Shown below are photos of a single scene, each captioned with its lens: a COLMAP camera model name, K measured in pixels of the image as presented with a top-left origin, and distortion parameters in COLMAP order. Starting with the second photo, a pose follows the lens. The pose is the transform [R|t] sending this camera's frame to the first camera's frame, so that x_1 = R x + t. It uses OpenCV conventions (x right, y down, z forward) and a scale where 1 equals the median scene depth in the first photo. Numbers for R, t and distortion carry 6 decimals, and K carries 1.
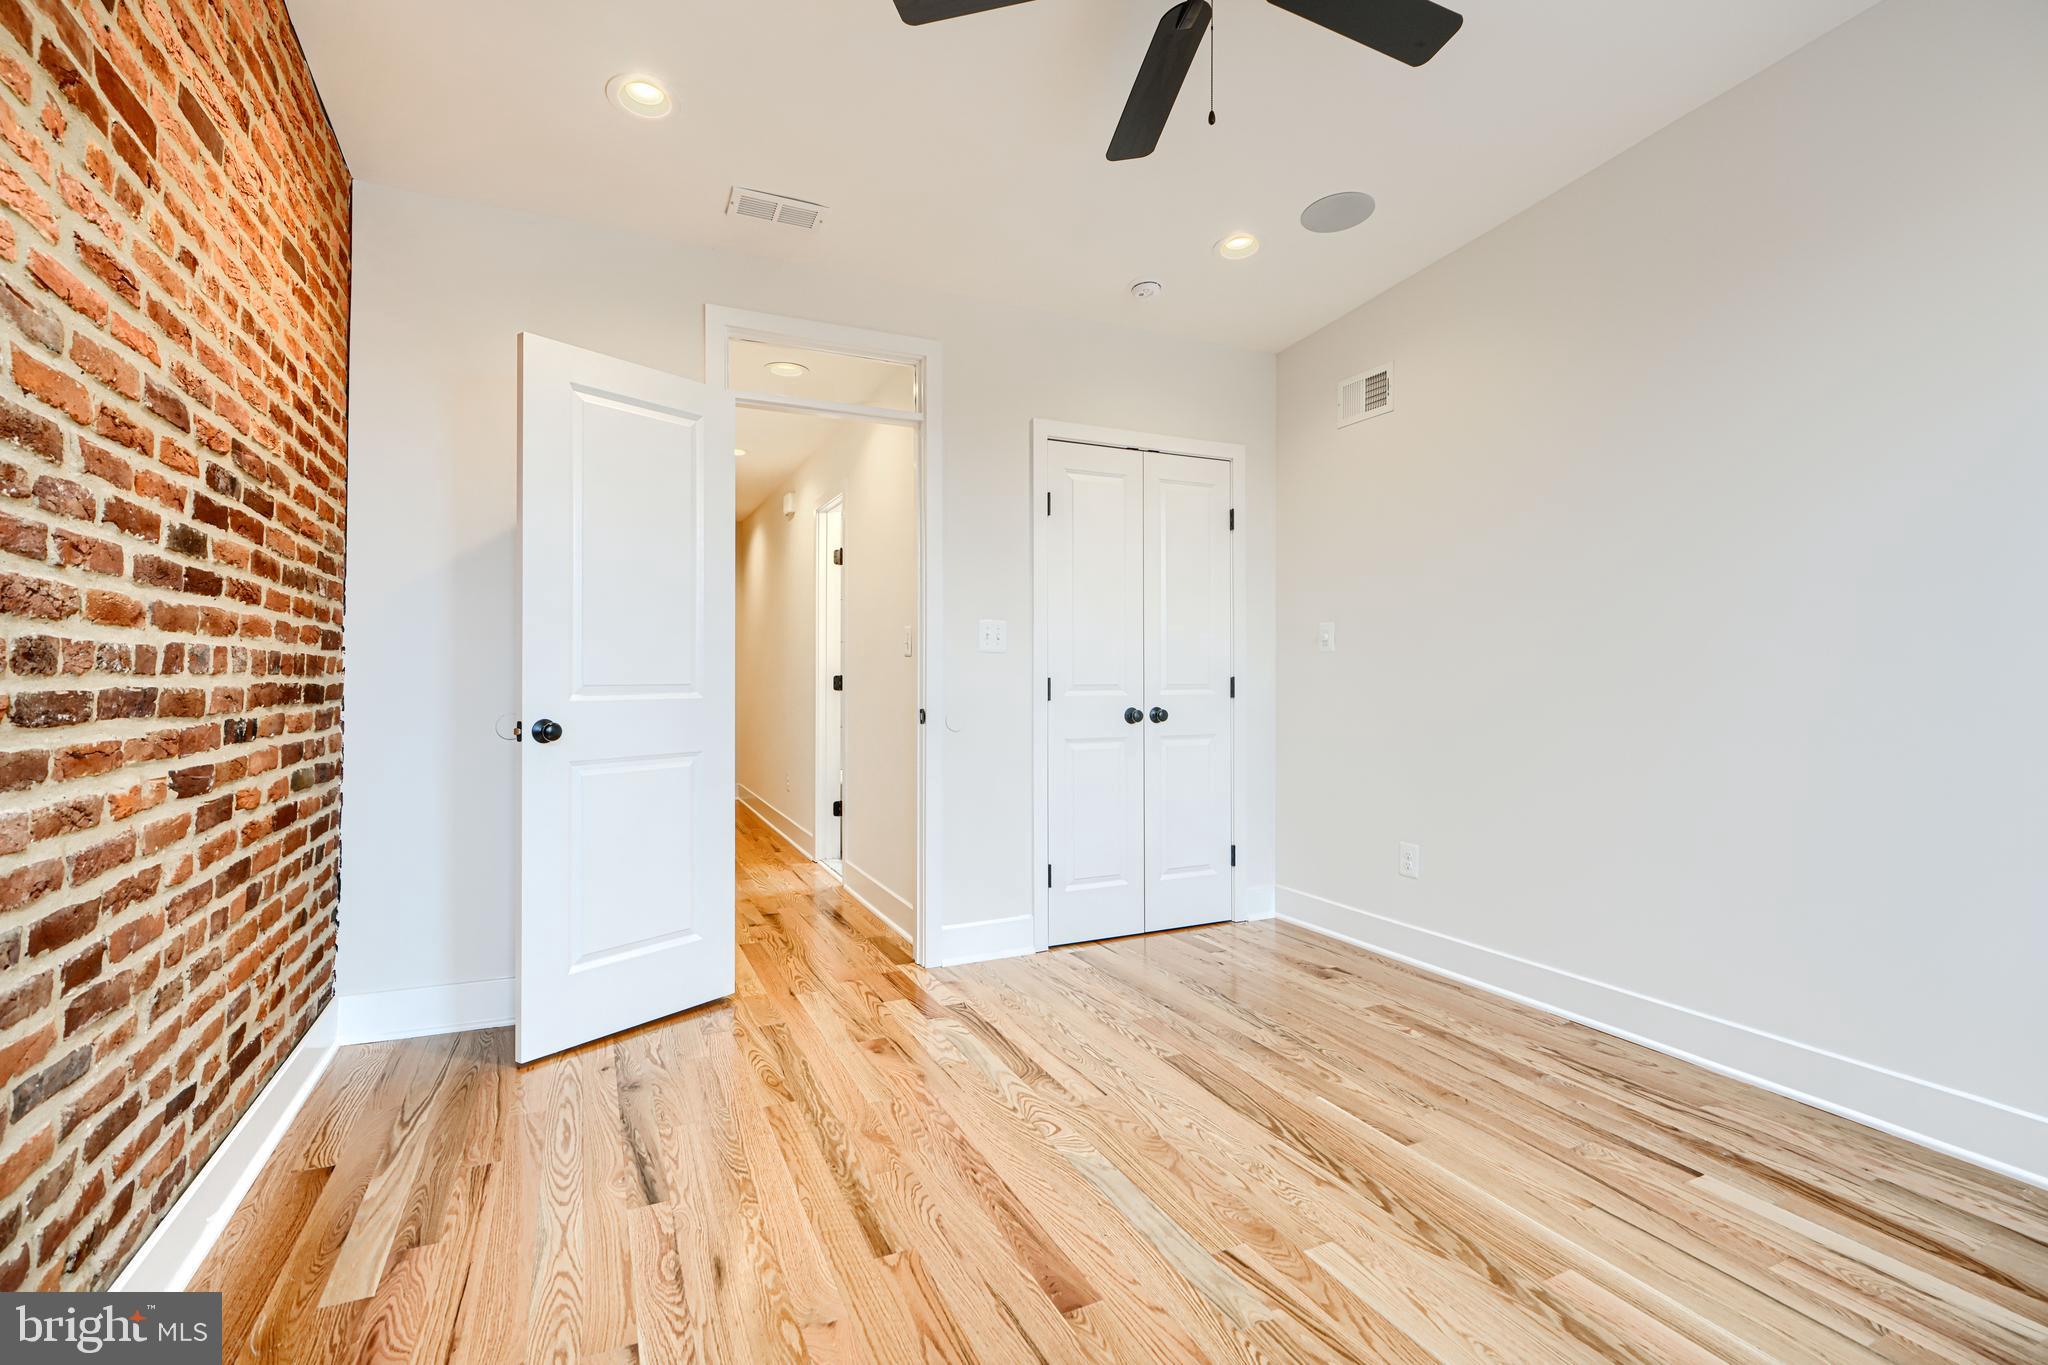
lens RADIAL K [[926.4, 0, 1014.4], [0, 926.4, 677.5], [0, 0, 1]] dist [0.001342, 0.000414]
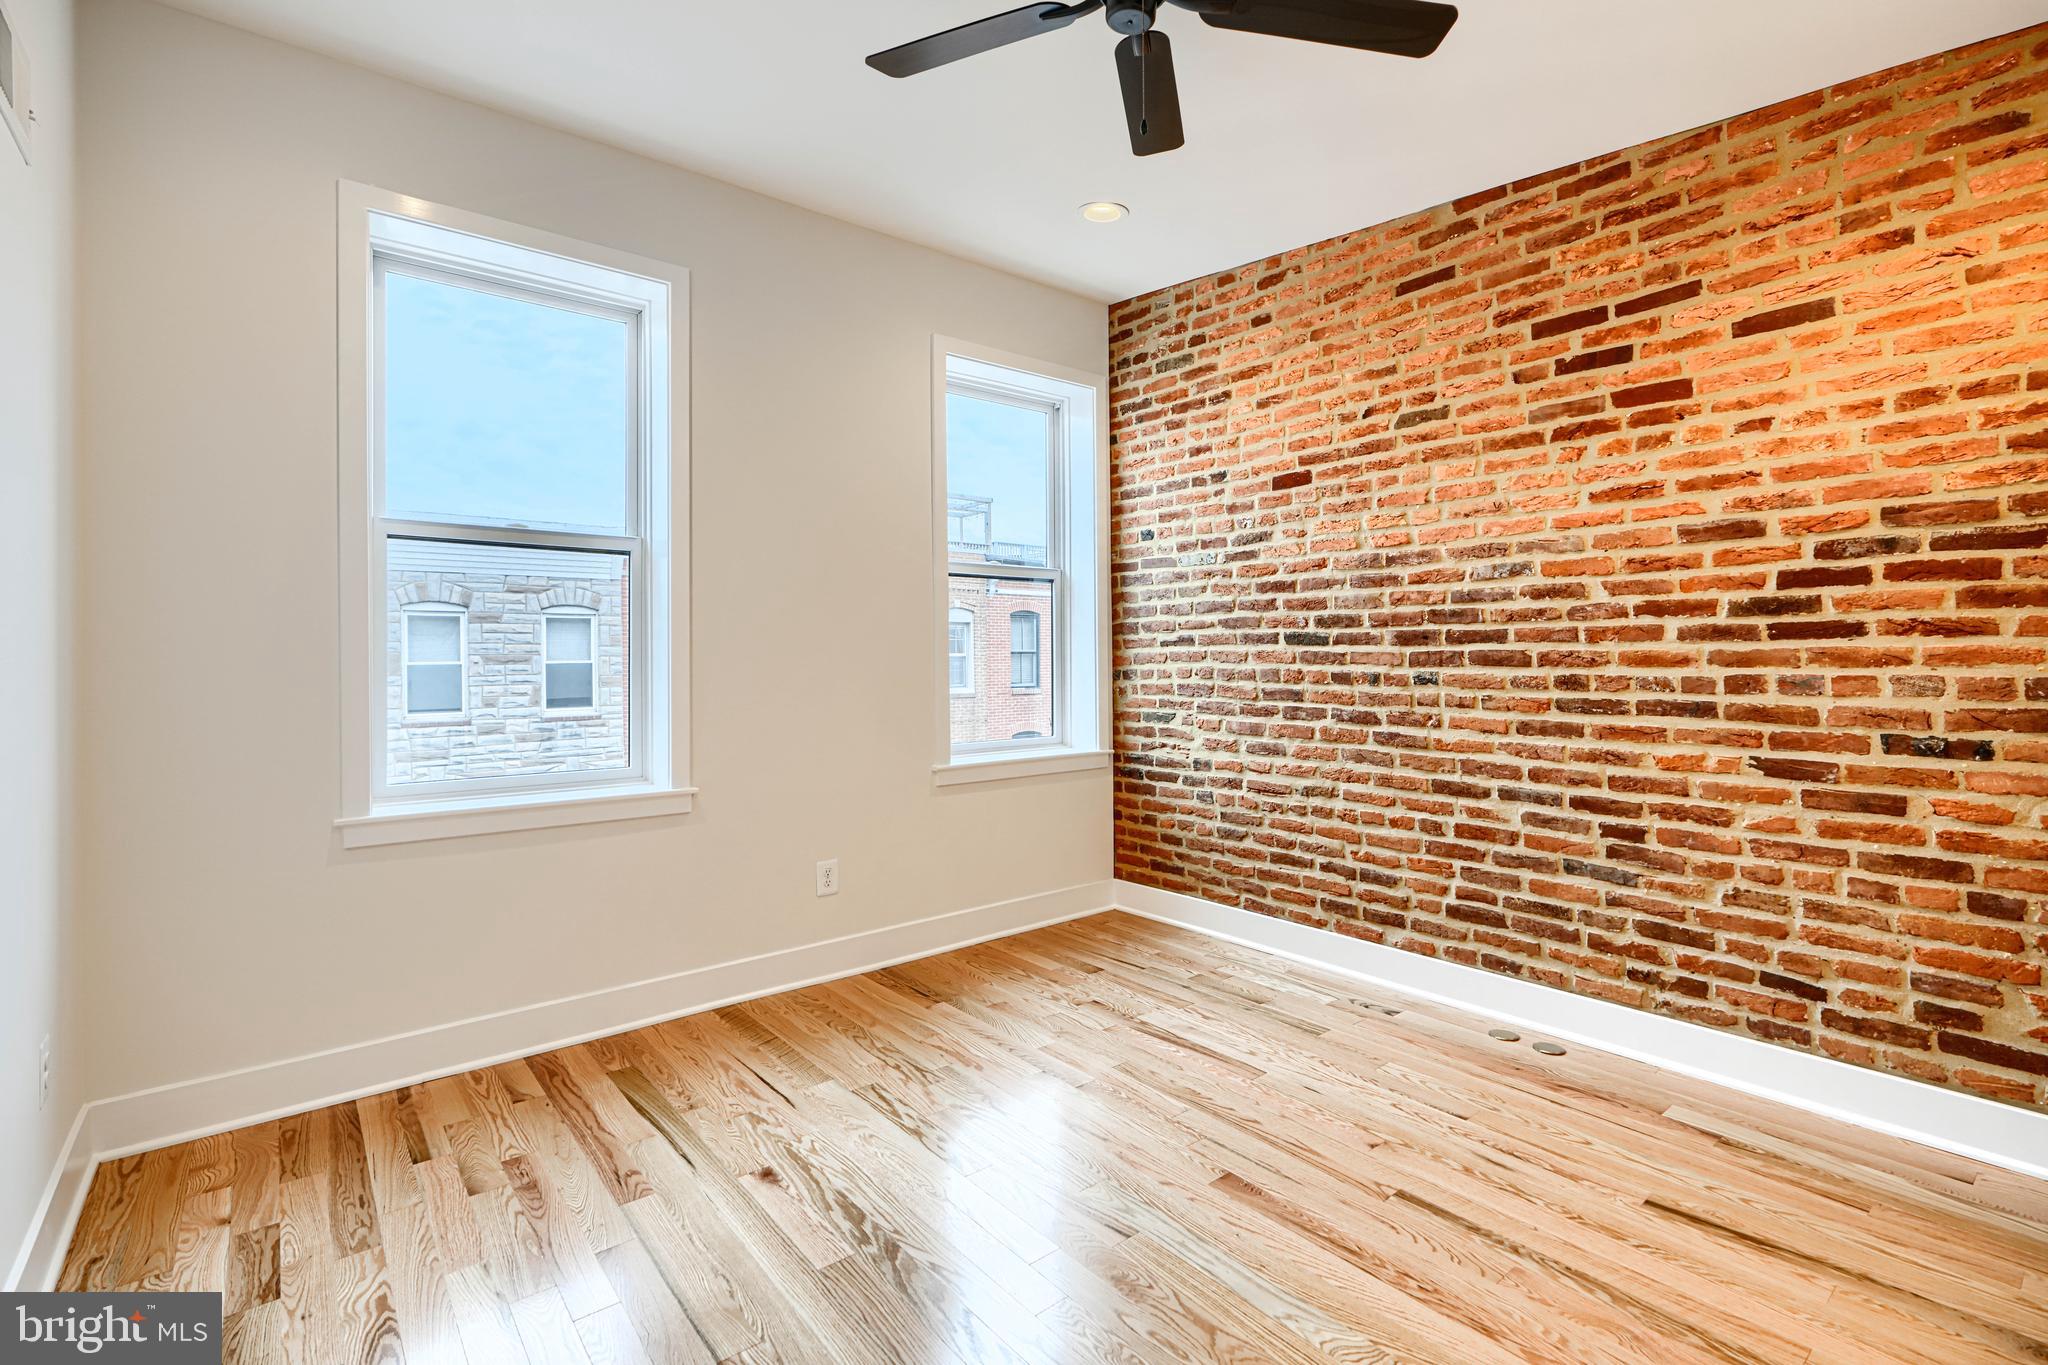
lens RADIAL K [[926.4, 0, 1014.4], [0, 926.4, 677.5], [0, 0, 1]] dist [0.001342, 0.000414]
pose [[-0.972408, 0.007103, -0.233178, 0.622639], [0.001663, 0.999722, 0.023520, -0.066102], [0.233280, 0.022483, -0.972150, 2.067500]]
